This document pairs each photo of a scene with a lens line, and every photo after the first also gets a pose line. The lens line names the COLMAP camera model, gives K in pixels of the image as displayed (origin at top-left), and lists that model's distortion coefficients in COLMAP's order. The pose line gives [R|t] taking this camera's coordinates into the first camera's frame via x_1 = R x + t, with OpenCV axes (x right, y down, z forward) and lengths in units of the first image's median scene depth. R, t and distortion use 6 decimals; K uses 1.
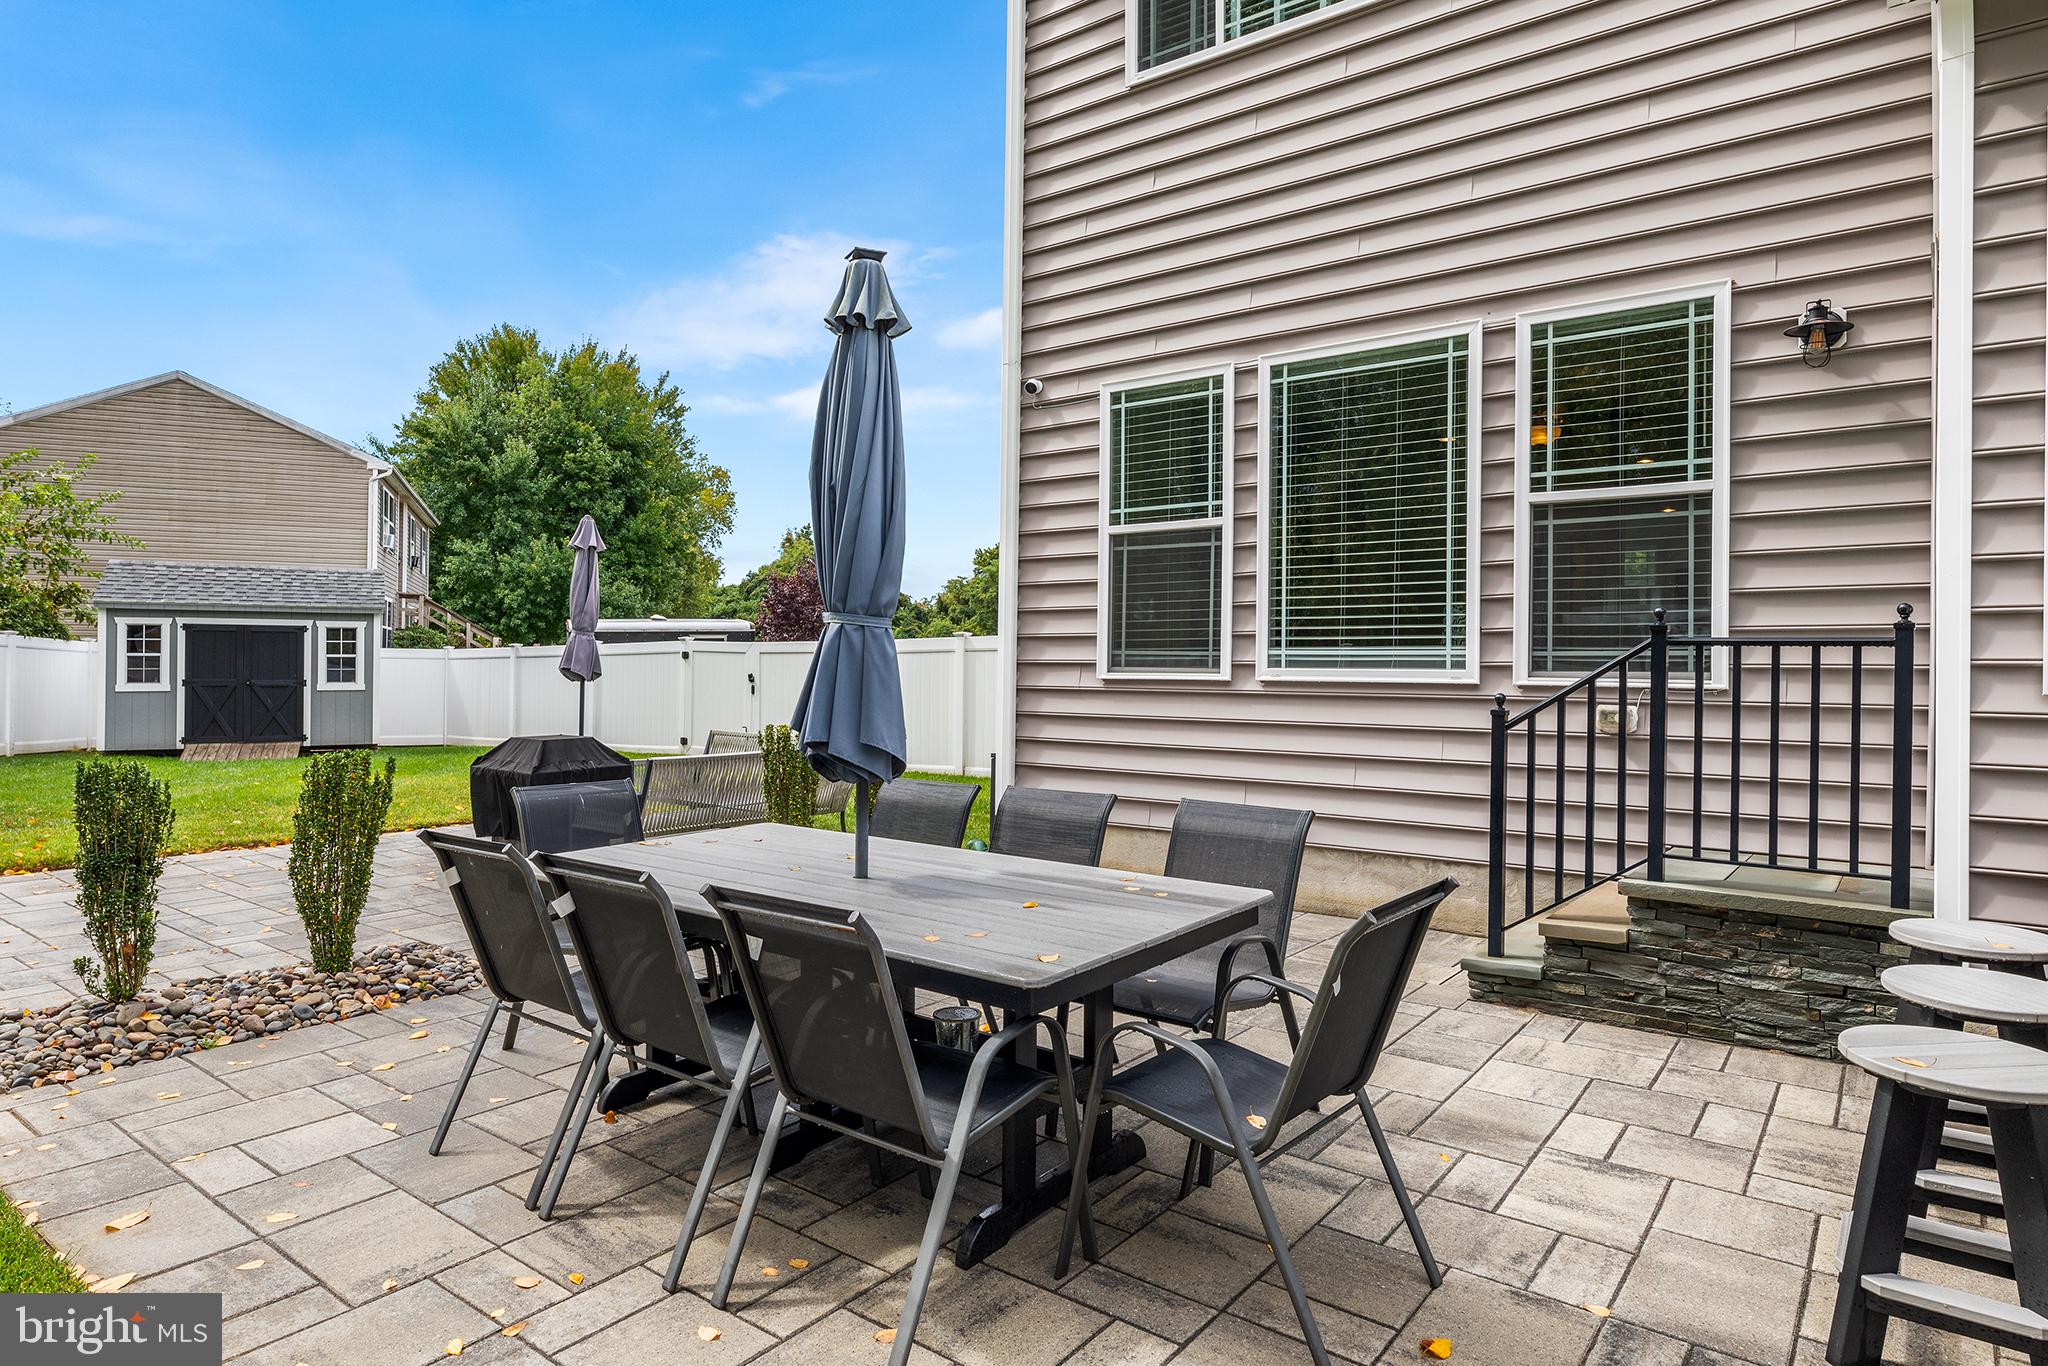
lens RADIAL K [[1181.1, 0, 1014.2], [0, 1181.1, 663.0], [0, 0, 1]] dist [-0.003191, 0.005107]
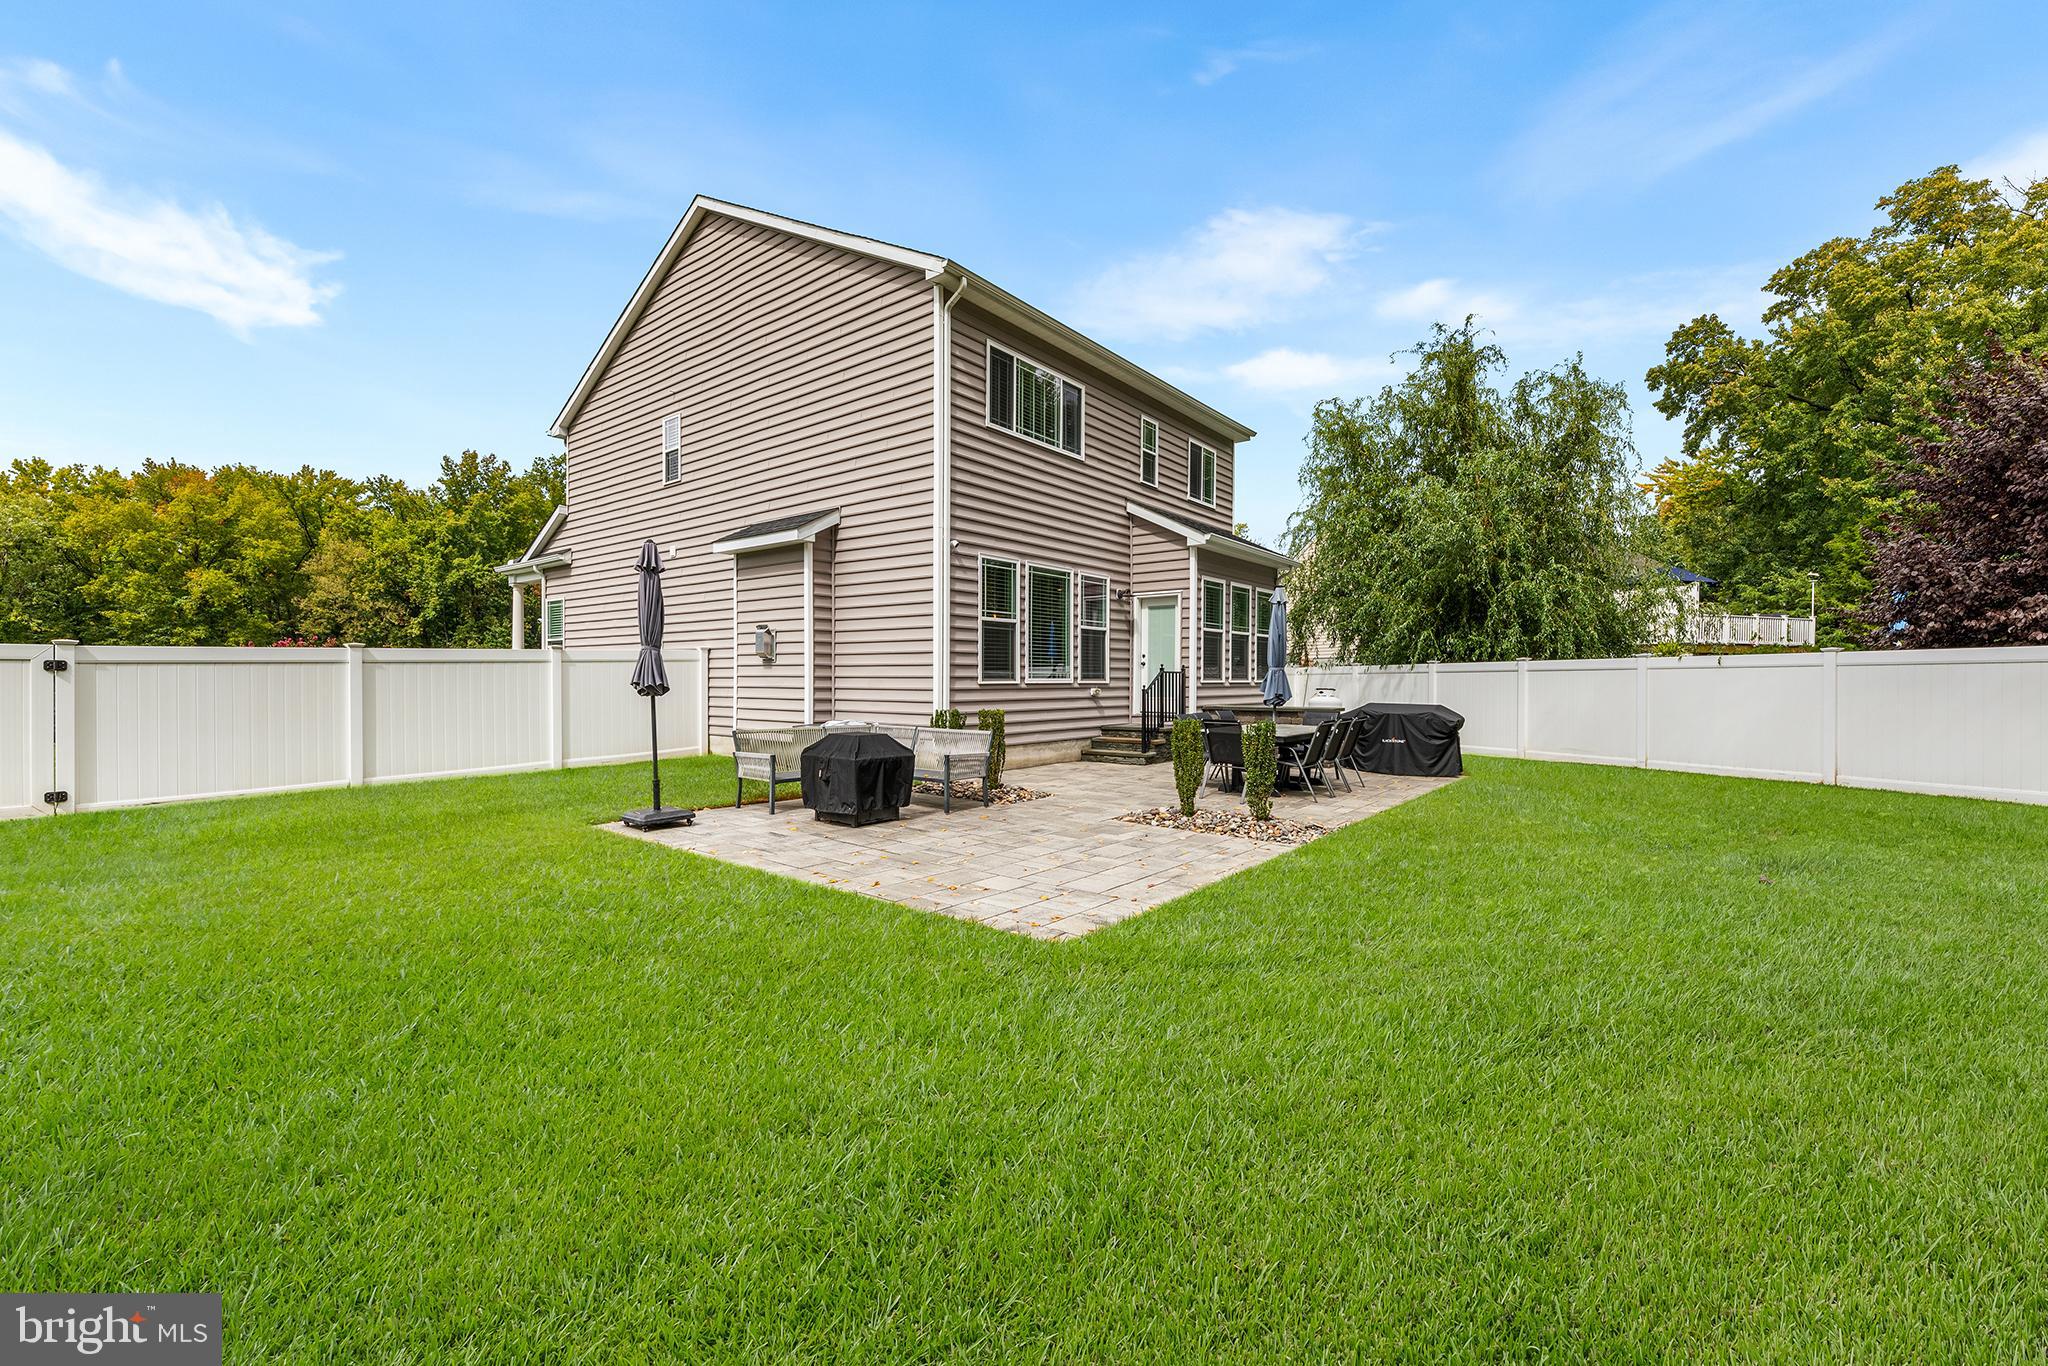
lens RADIAL K [[838.1, 0, 1014.0], [0, 838.1, 687.0], [0, 0, 1]] dist [0.001332, -0.000645]
pose [[0.009809, -0.020980, 0.999732, -2.290226], [-0.004960, 0.999767, 0.021029, -0.021745], [-0.999940, -0.005165, 0.009703, 1.377580]]
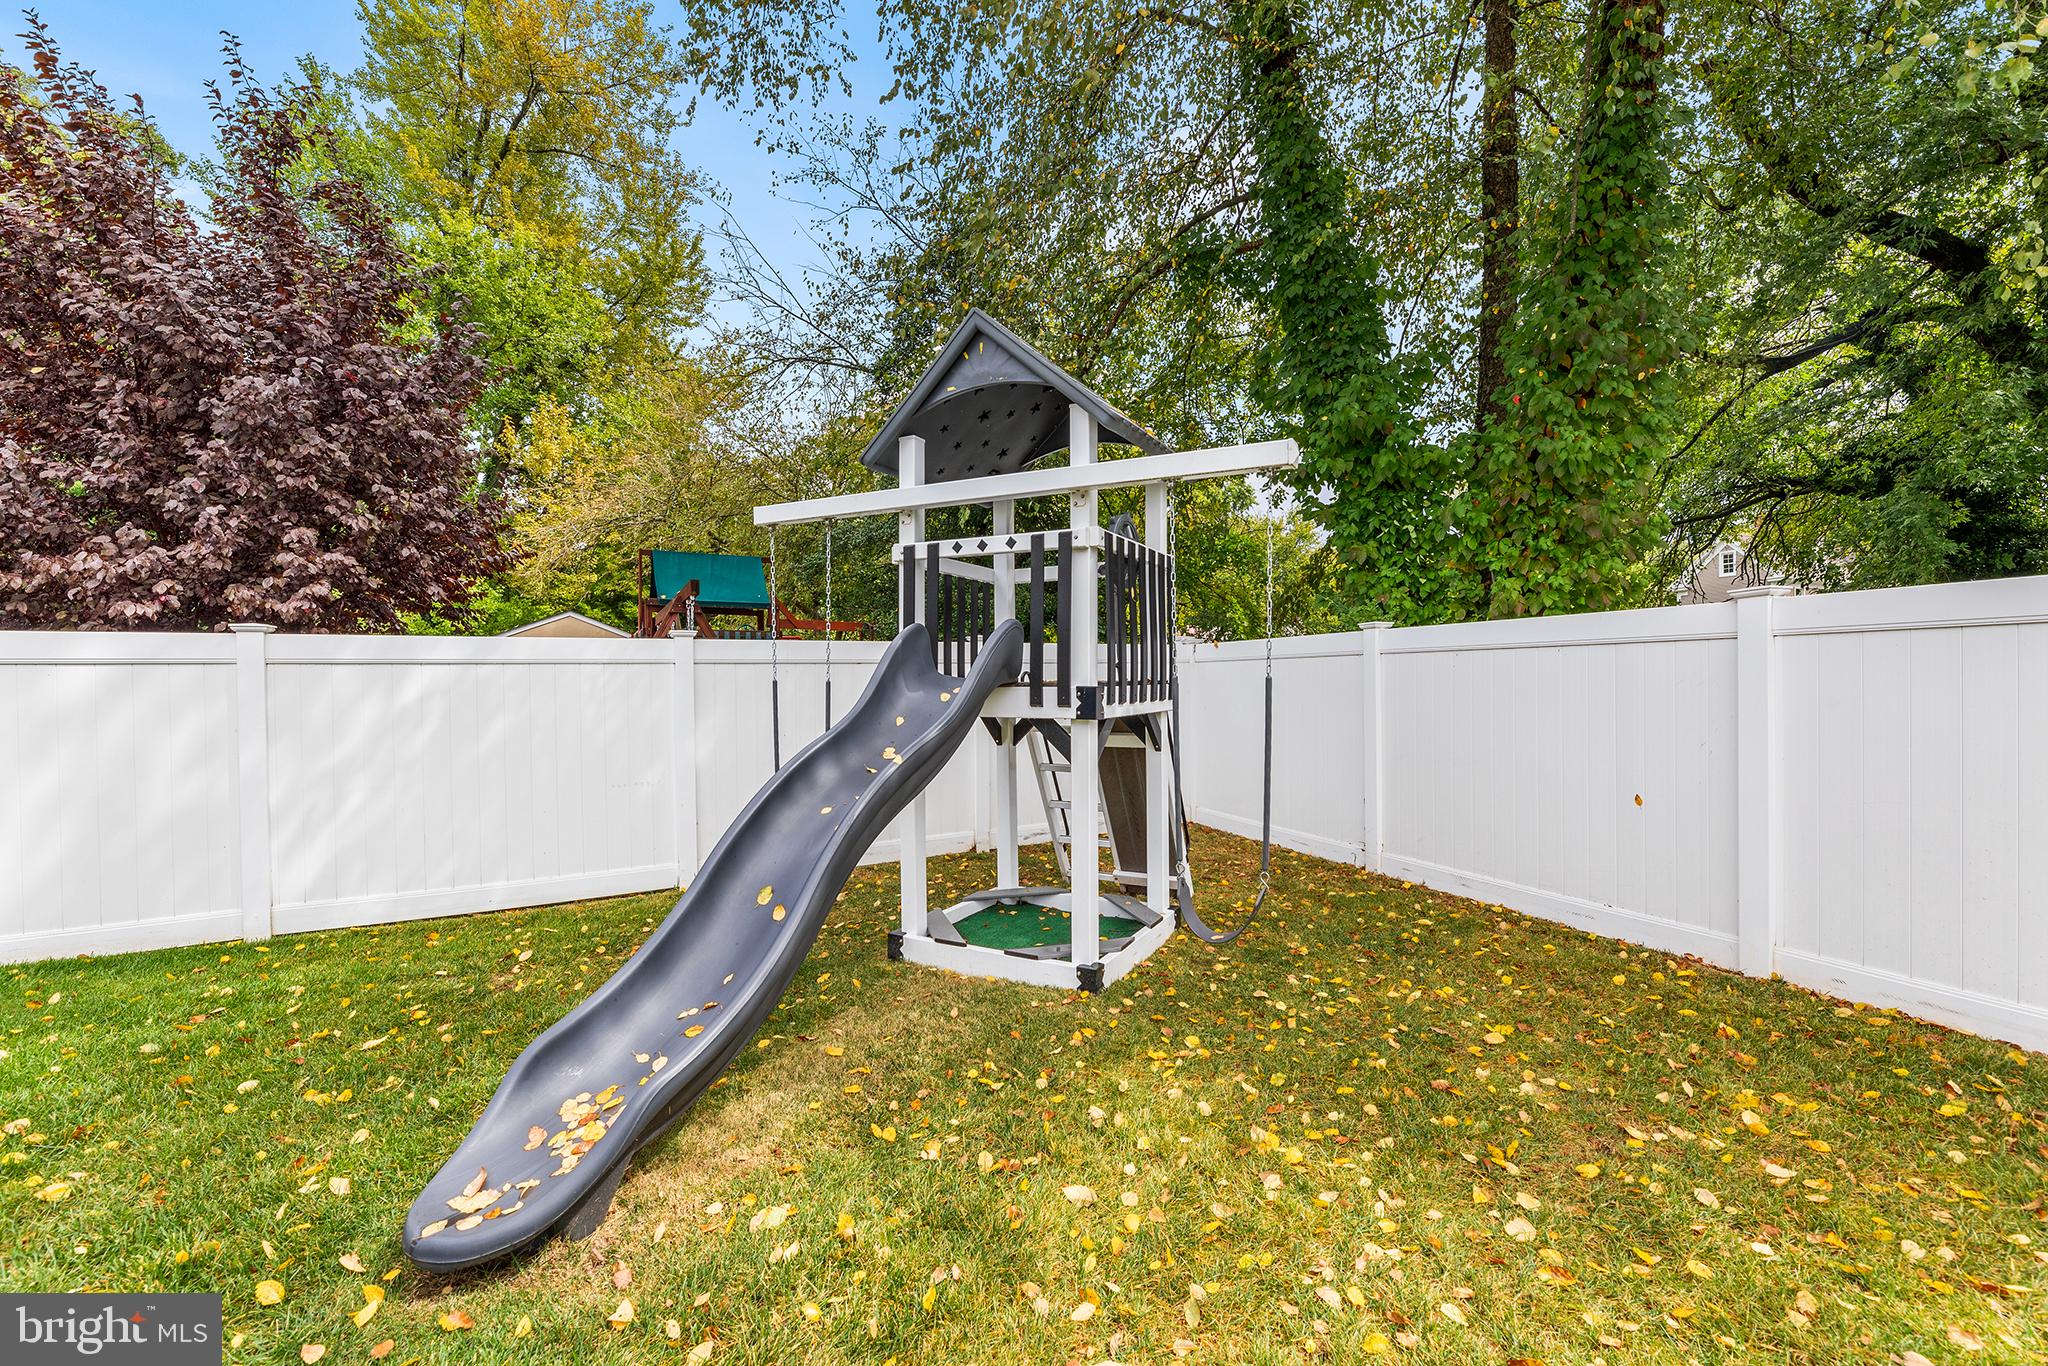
lens RADIAL K [[838.1, 0, 997.3], [0, 838.1, 689.4], [0, 0, 1]] dist [0.001332, -0.000645]
pose [[-0.993870, -0.004079, -0.110482, -1.216752], [-0.004014, 0.999992, -0.000806, -0.026627], [0.110484, -0.000358, -0.993878, 0.101546]]
